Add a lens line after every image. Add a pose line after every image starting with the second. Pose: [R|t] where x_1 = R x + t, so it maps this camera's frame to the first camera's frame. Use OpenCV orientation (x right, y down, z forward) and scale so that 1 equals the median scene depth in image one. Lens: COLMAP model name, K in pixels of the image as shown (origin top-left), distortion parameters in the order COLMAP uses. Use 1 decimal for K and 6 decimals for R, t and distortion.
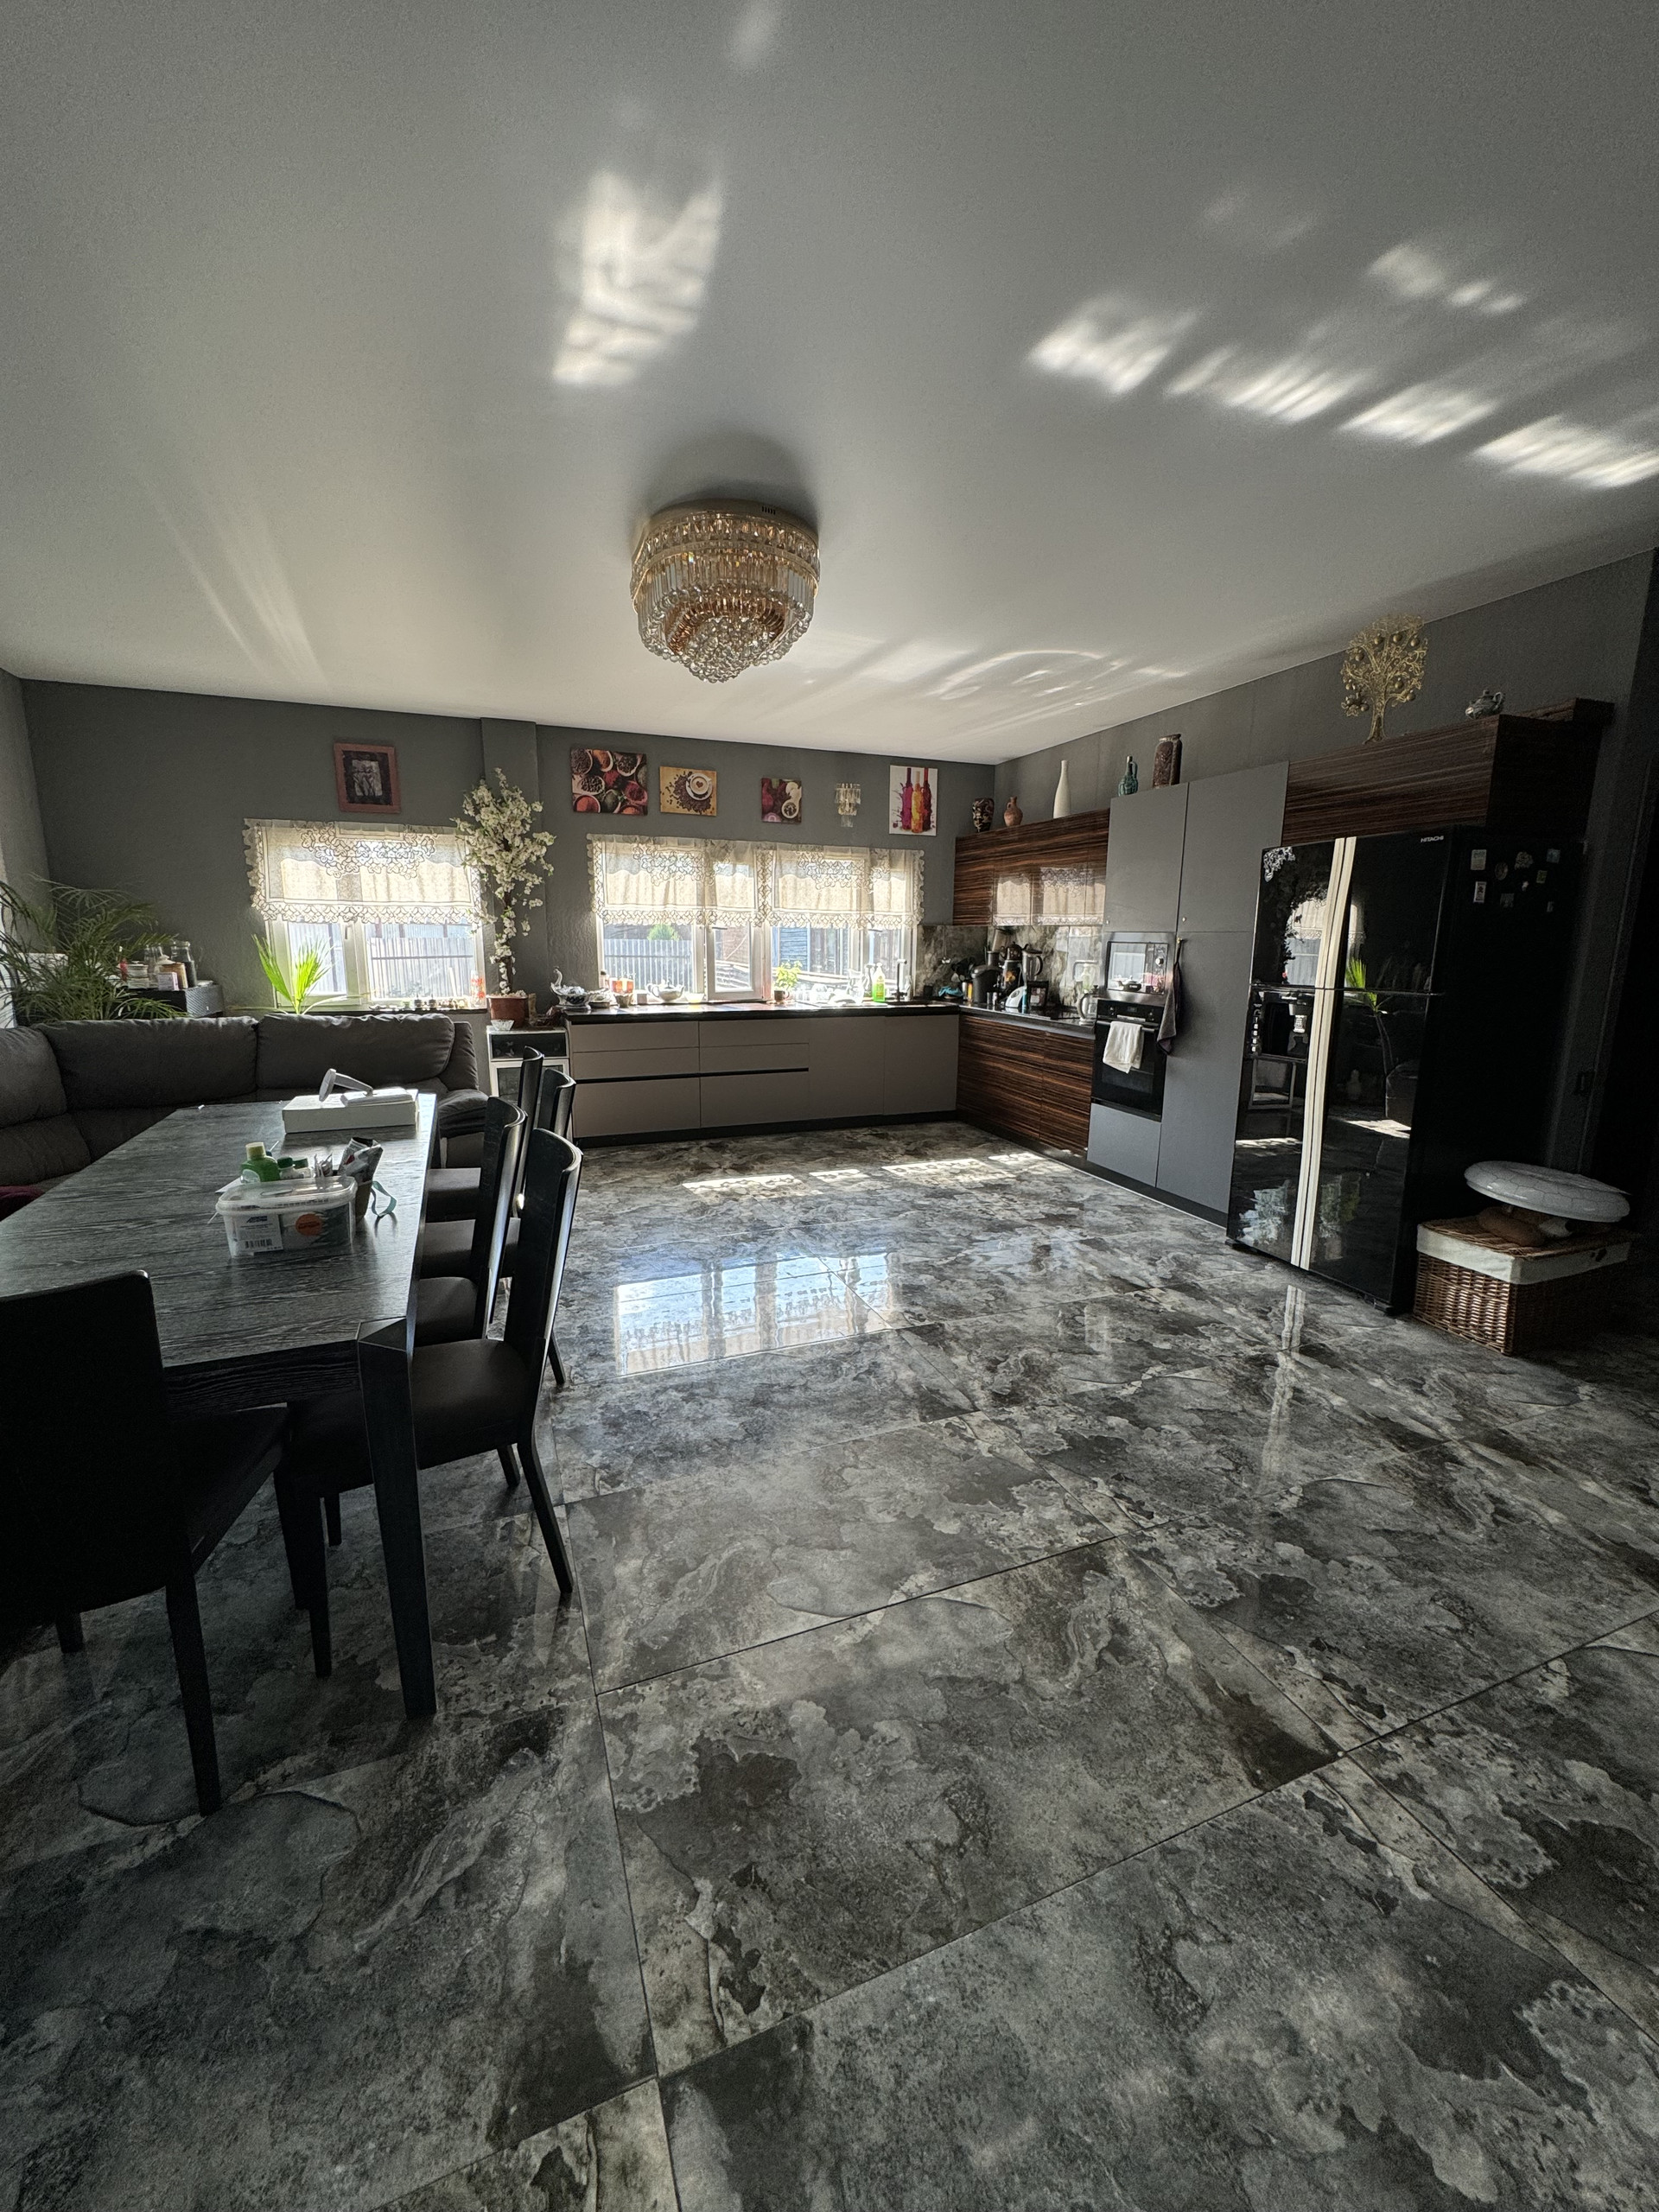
lens RADIAL K [[887.5, 0, 825.2], [0, 887.5, 1098.4], [0, 0, 1]] dist [-0.002610, 0.000565]
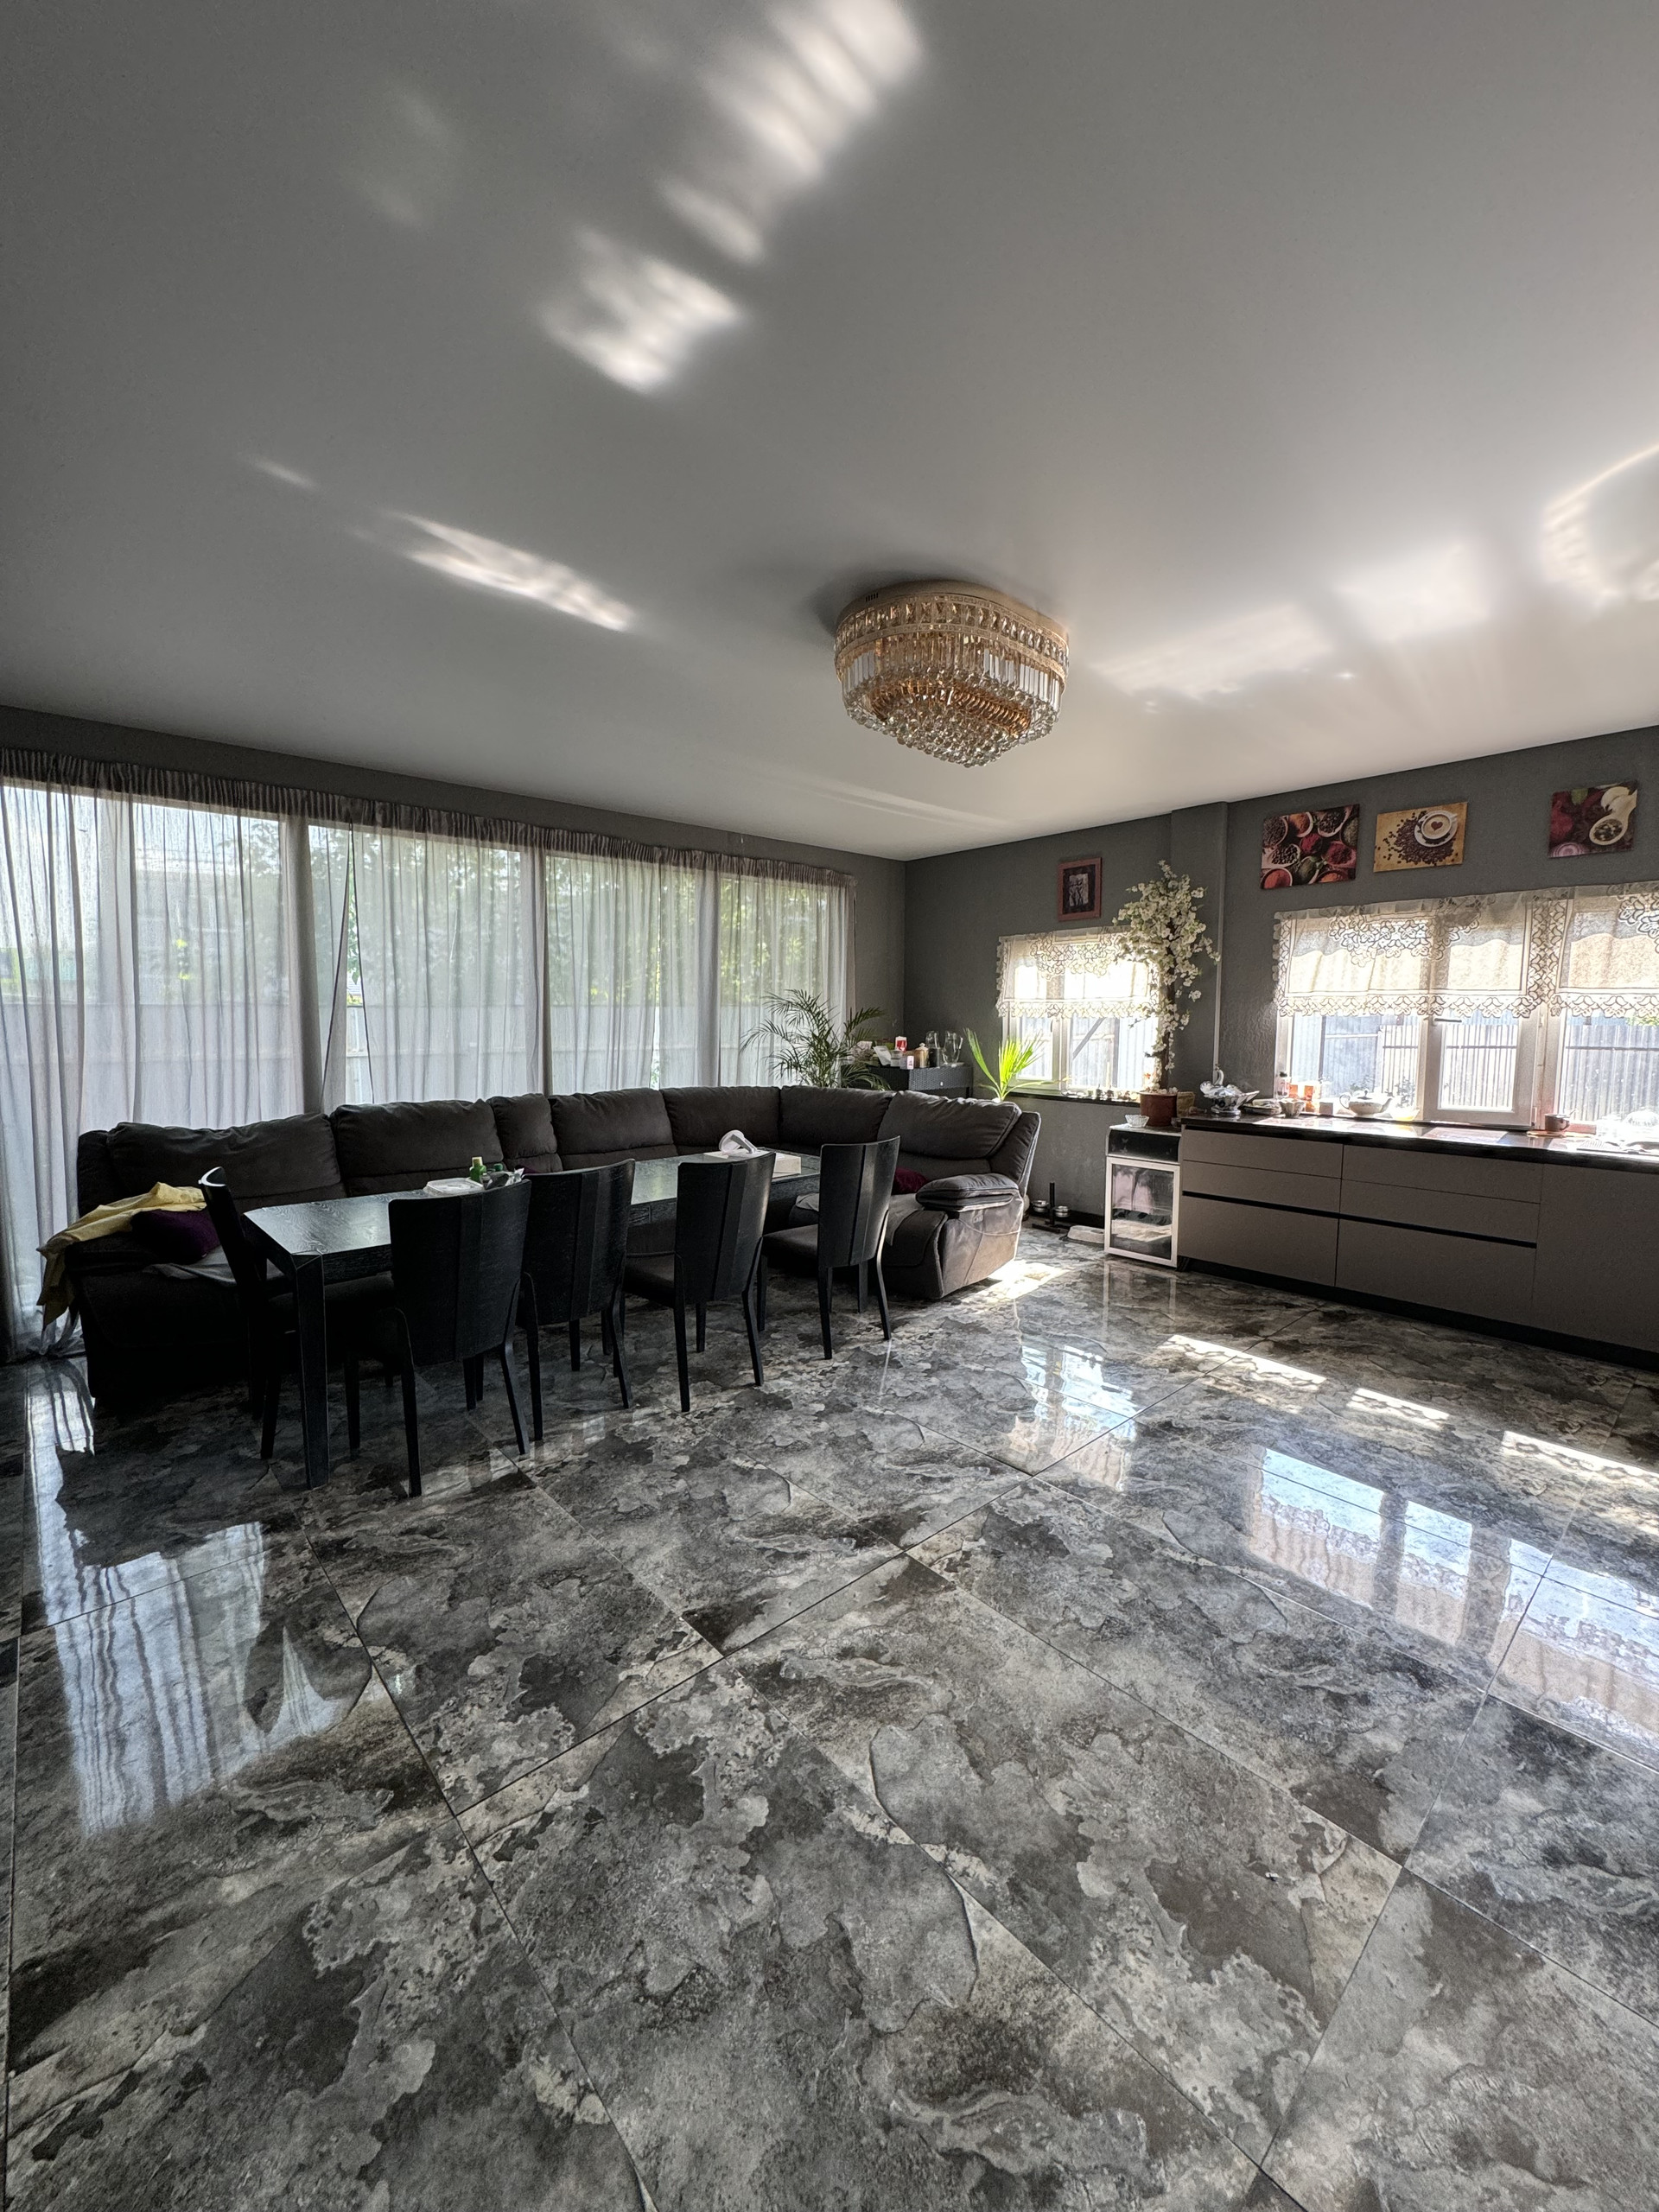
lens RADIAL K [[875.3, 0, 826.2], [0, 875.3, 1097.6], [0, 0, 1]] dist [-0.001559, 0.000327]
pose [[0.346698, 0.078636, -0.934675, 0.452863], [-0.164343, 0.986158, 0.022008, -0.081460], [0.923467, 0.145978, 0.354823, 0.382048]]
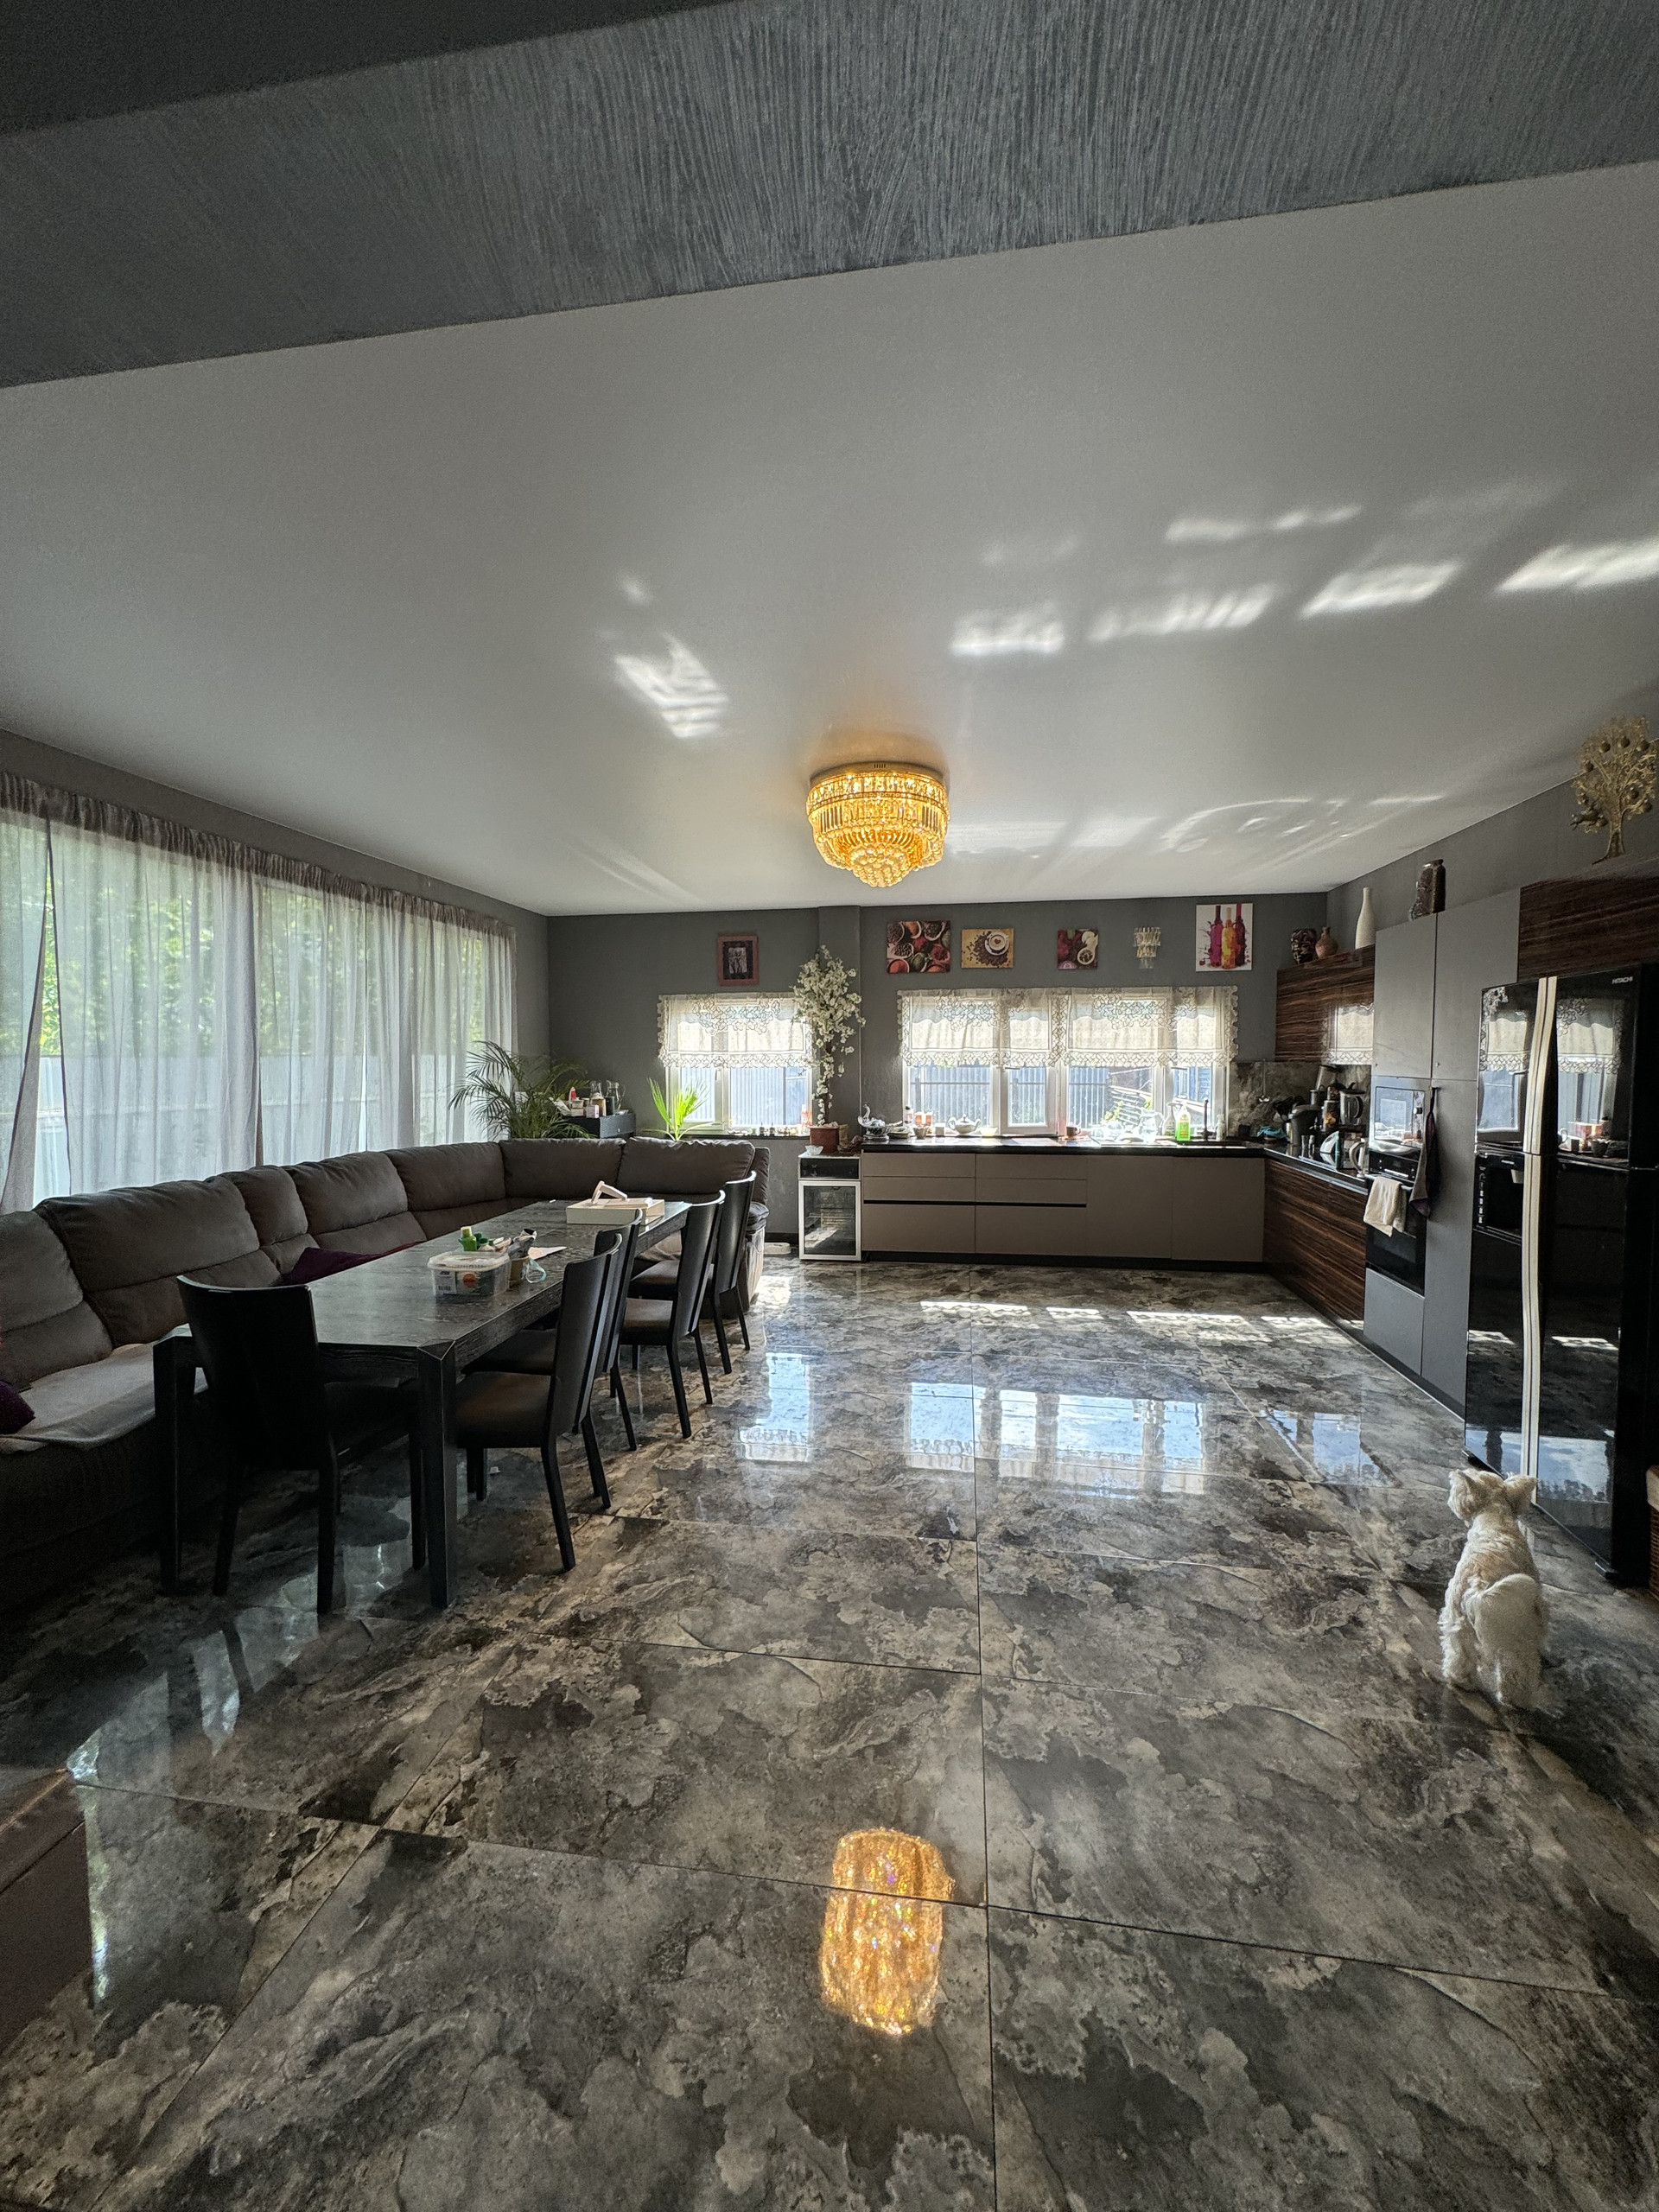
lens RADIAL K [[880.3, 0, 822.8], [0, 880.3, 1096.9], [0, 0, 1]] dist [-0.002578, -0.000121]
pose [[0.861740, 0.010614, -0.507240, 0.281427], [-0.079619, 0.990223, -0.114542, -0.020260], [0.501064, 0.139091, 0.854159, -0.032486]]
